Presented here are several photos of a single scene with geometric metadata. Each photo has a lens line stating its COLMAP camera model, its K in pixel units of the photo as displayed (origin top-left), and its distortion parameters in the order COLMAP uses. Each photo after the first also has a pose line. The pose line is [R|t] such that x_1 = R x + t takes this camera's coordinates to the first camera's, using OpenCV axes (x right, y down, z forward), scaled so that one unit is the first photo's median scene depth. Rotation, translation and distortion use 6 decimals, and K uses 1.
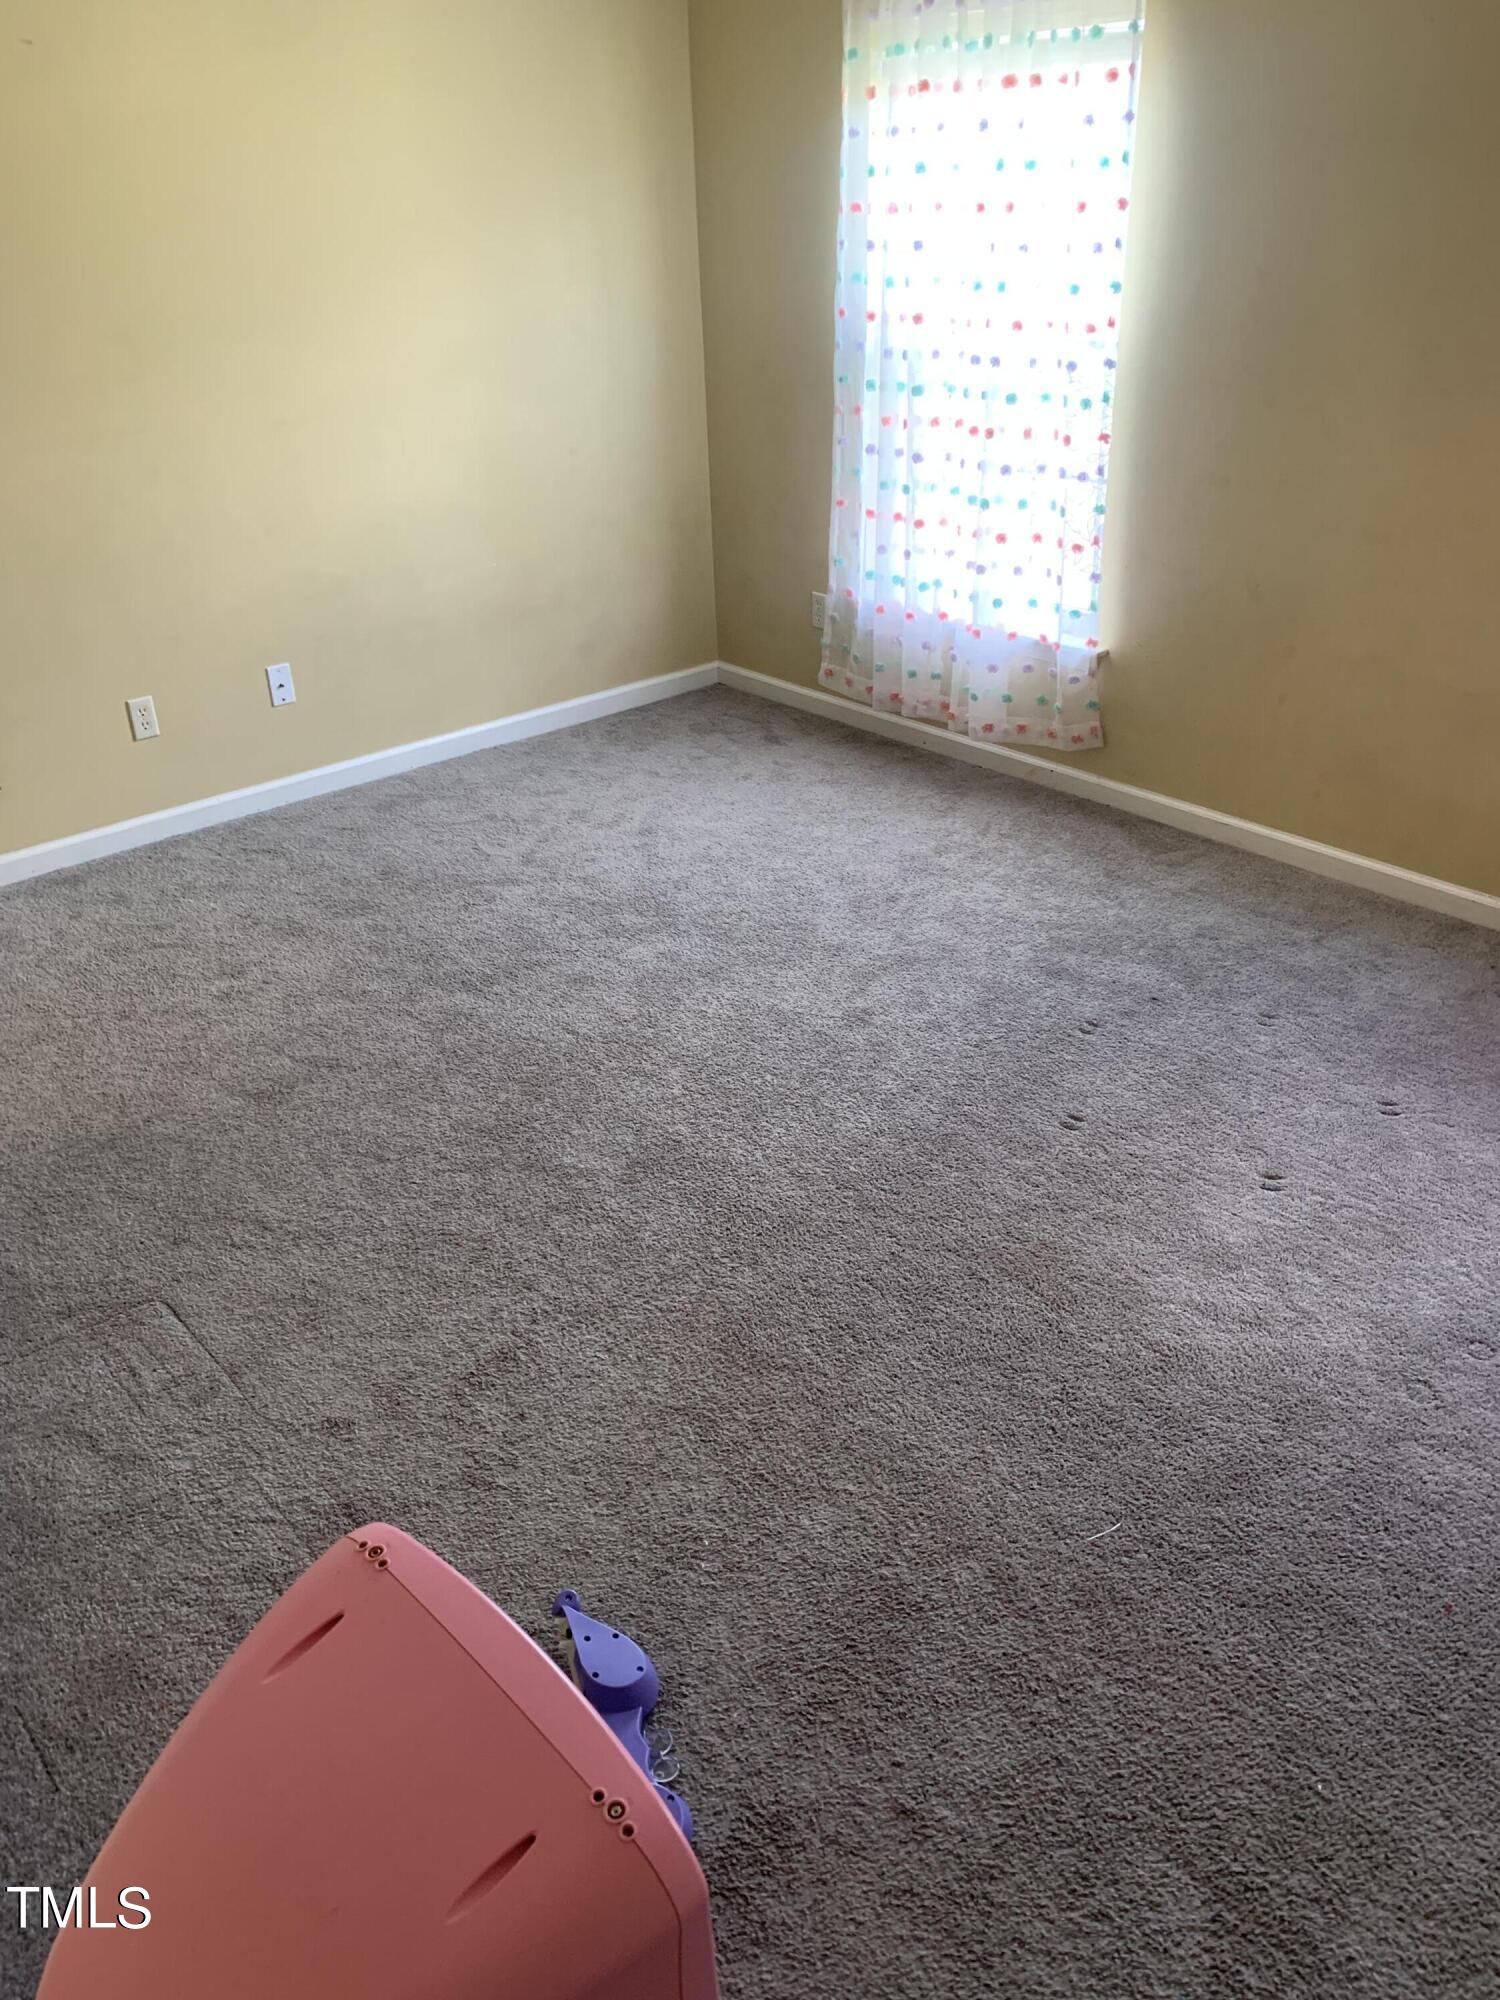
lens RADIAL K [[1546.6, 0, 748.5], [0, 1546.6, 1002.1], [0, 0, 1]] dist [0.033236, -0.031456]
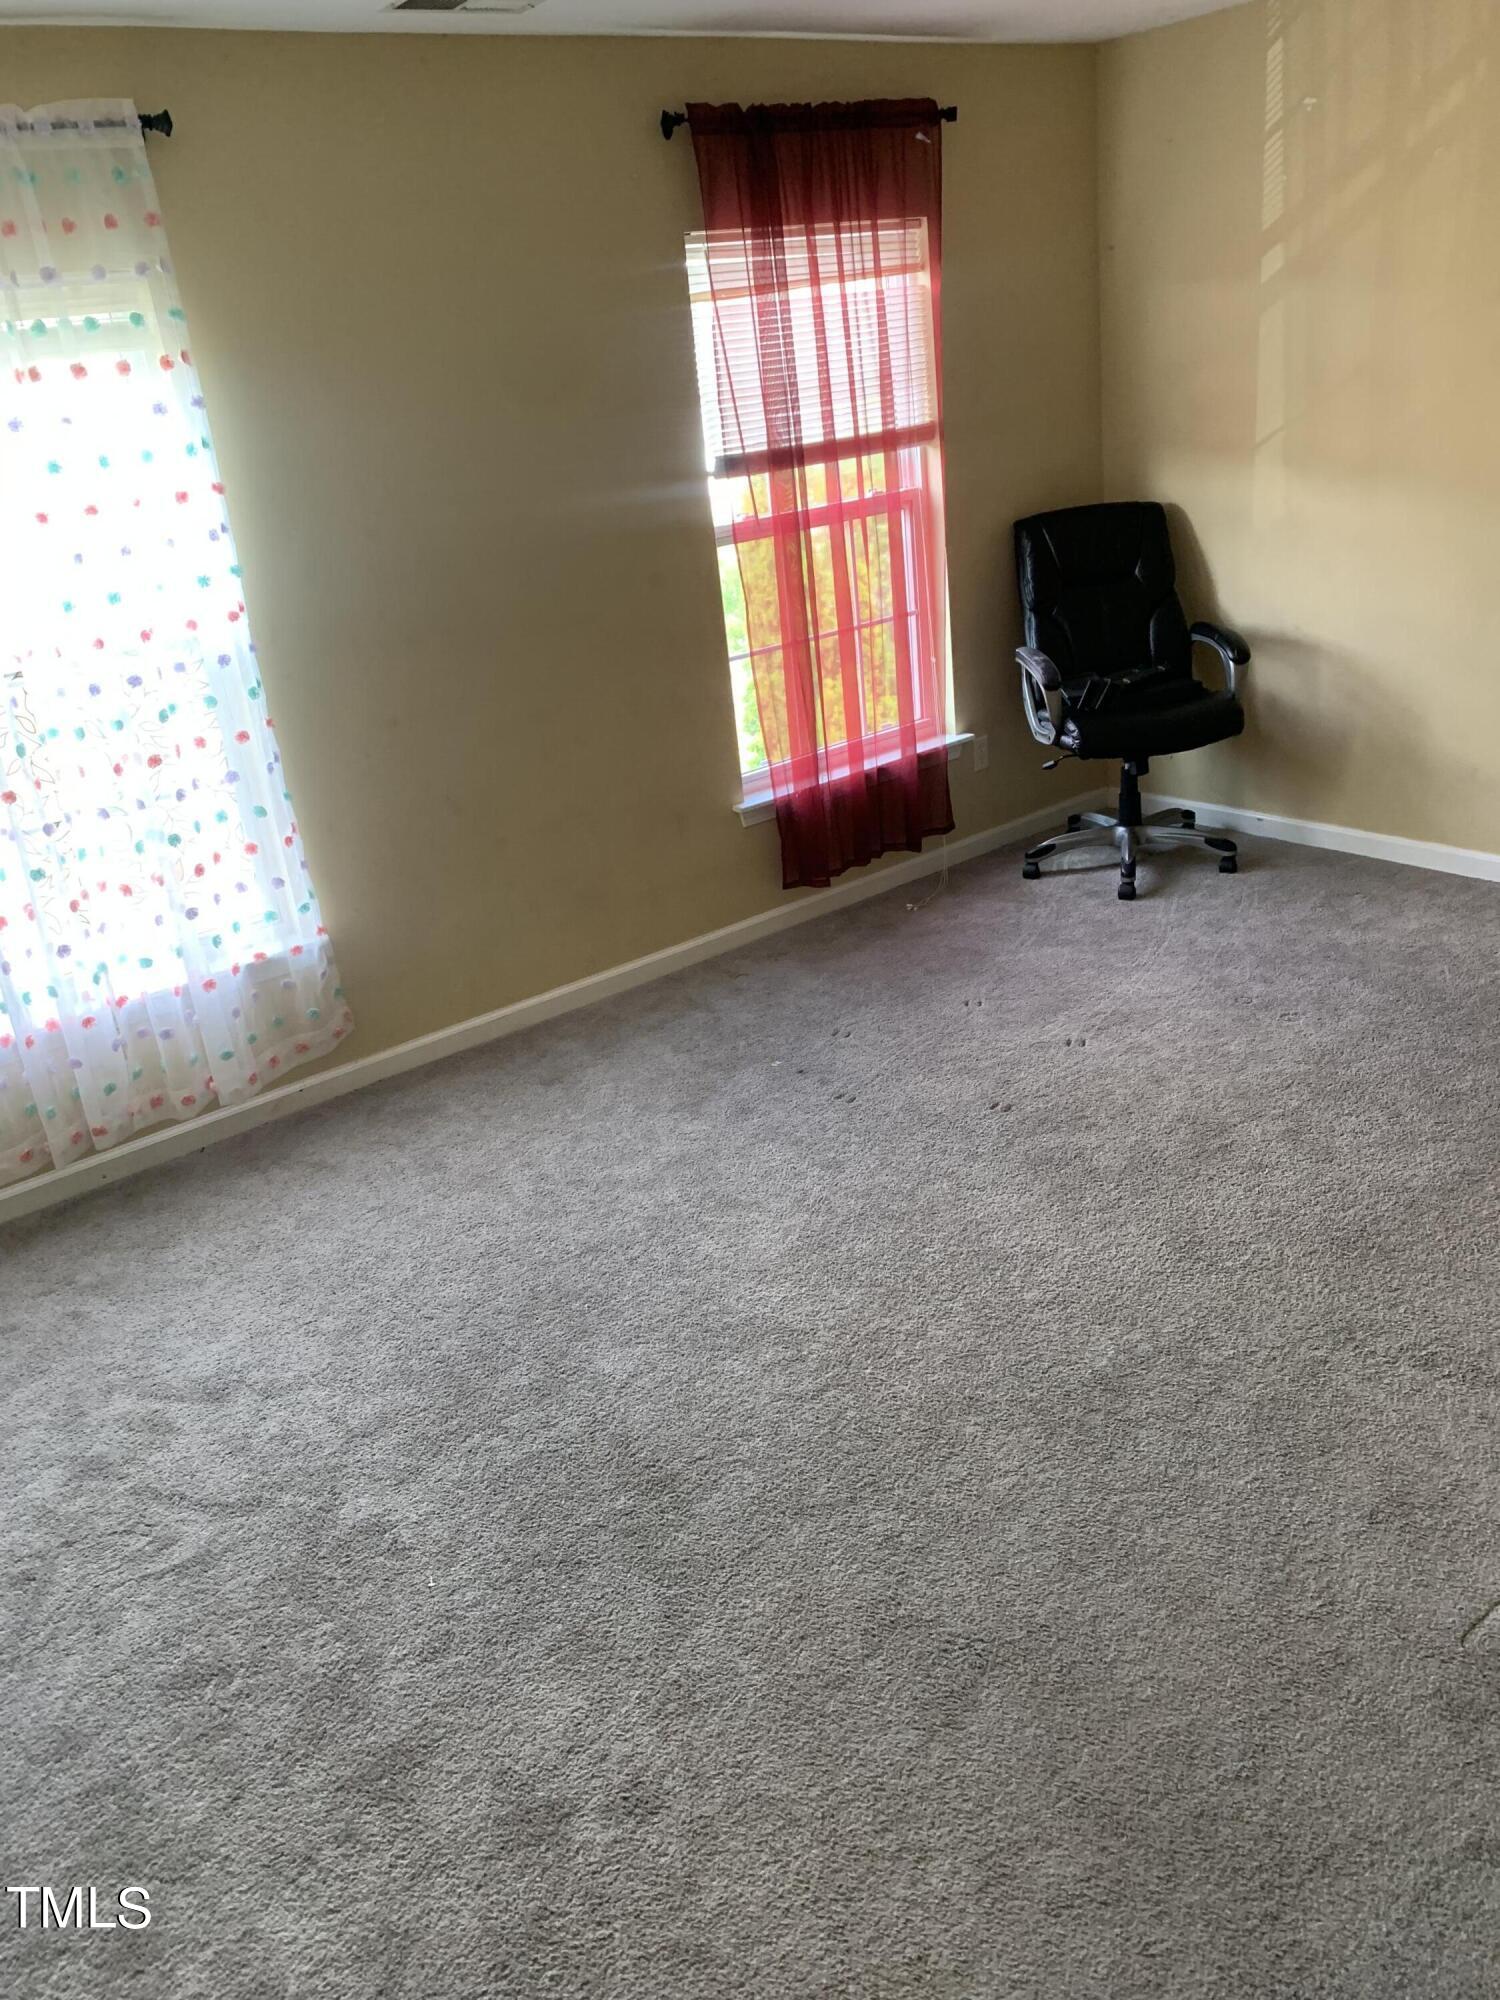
lens RADIAL K [[1546.6, 0, 748.1], [0, 1546.6, 998.9], [0, 0, 1]] dist [0.033236, -0.031456]
pose [[0.041880, -0.351949, 0.935082, -0.662219], [0.562495, 0.781796, 0.269062, -0.313851], [-0.825739, 0.514711, 0.230712, 0.617031]]
